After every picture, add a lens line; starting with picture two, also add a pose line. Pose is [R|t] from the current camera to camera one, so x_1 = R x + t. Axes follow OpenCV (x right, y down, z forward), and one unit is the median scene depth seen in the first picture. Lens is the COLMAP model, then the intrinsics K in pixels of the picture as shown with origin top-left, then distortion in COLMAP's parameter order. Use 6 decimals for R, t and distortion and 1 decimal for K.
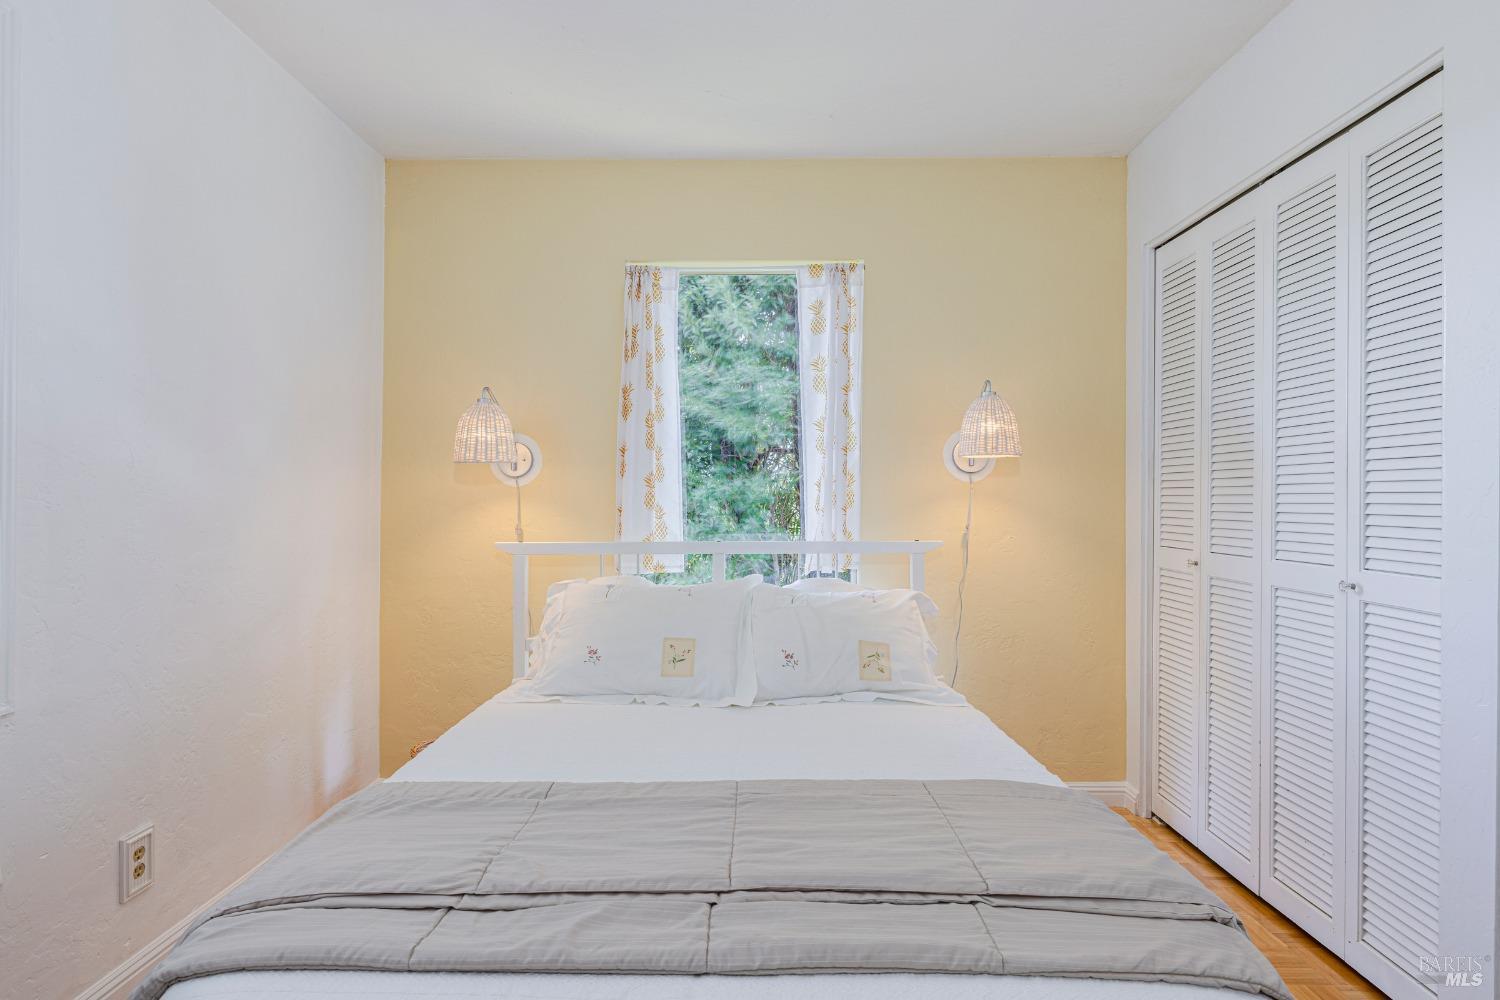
lens RADIAL K [[731.7, 0, 750.0], [0, 731.7, 500.0], [0, 0, 1]] dist [0.000340, -0.000115]
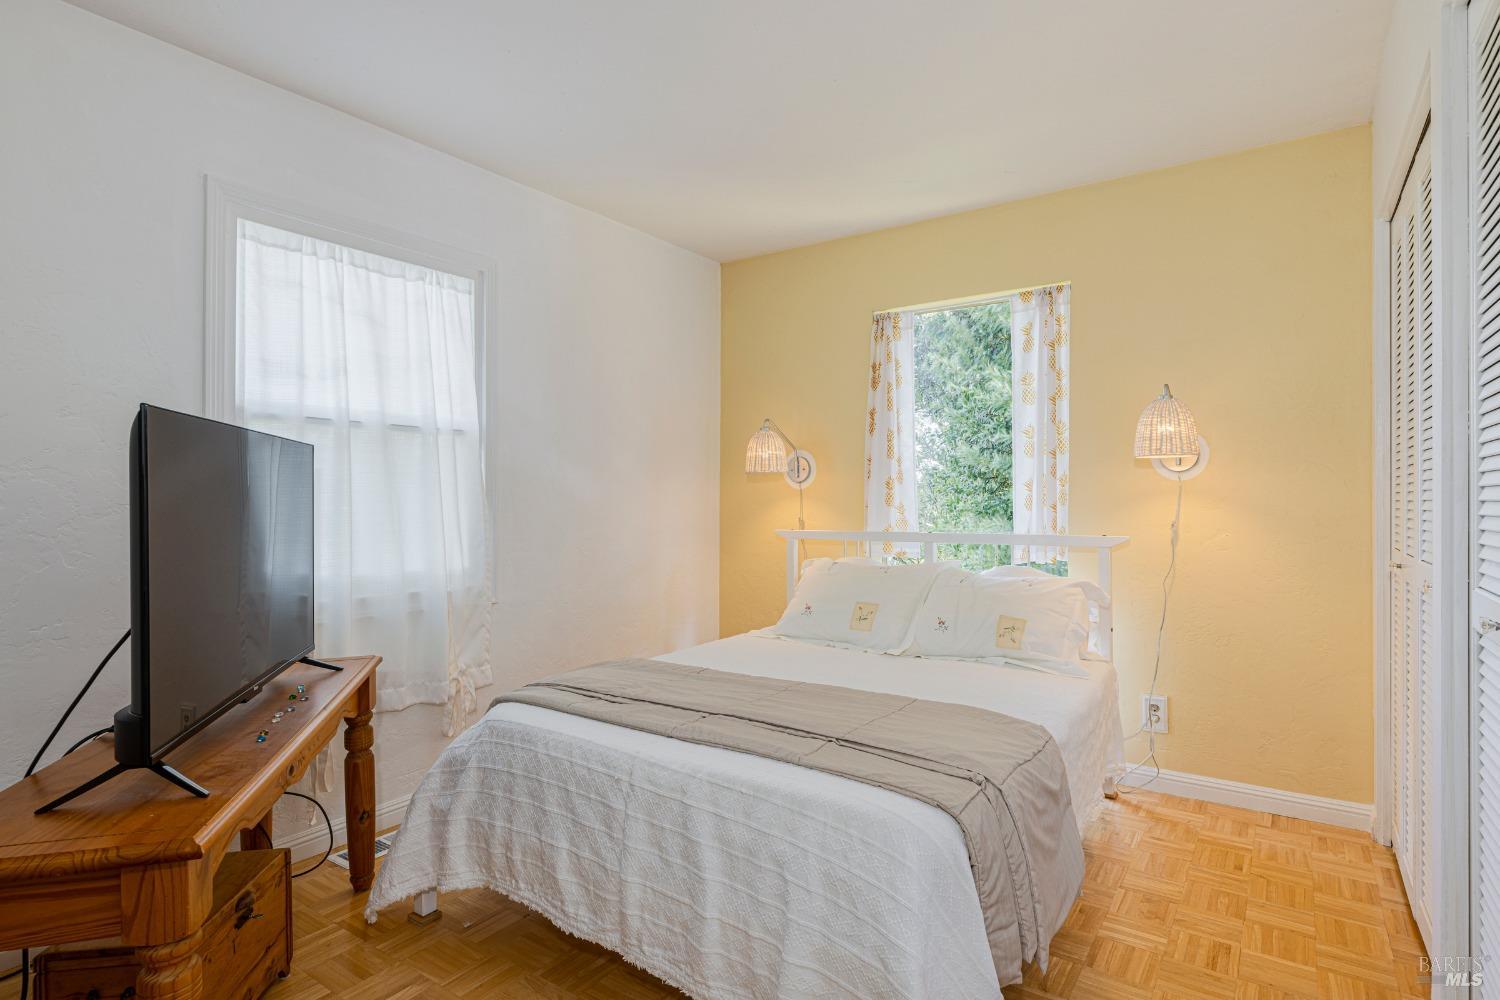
lens RADIAL K [[662.2, 0, 750.0], [0, 662.2, 500.0], [0, 0, 1]] dist [0.002068, 0.000238]
pose [[0.856555, -0.001265, -0.516054, 0.257151], [0.002075, 0.999997, 0.000993, 0.000362], [0.516052, -0.001922, 0.856555, -0.105193]]
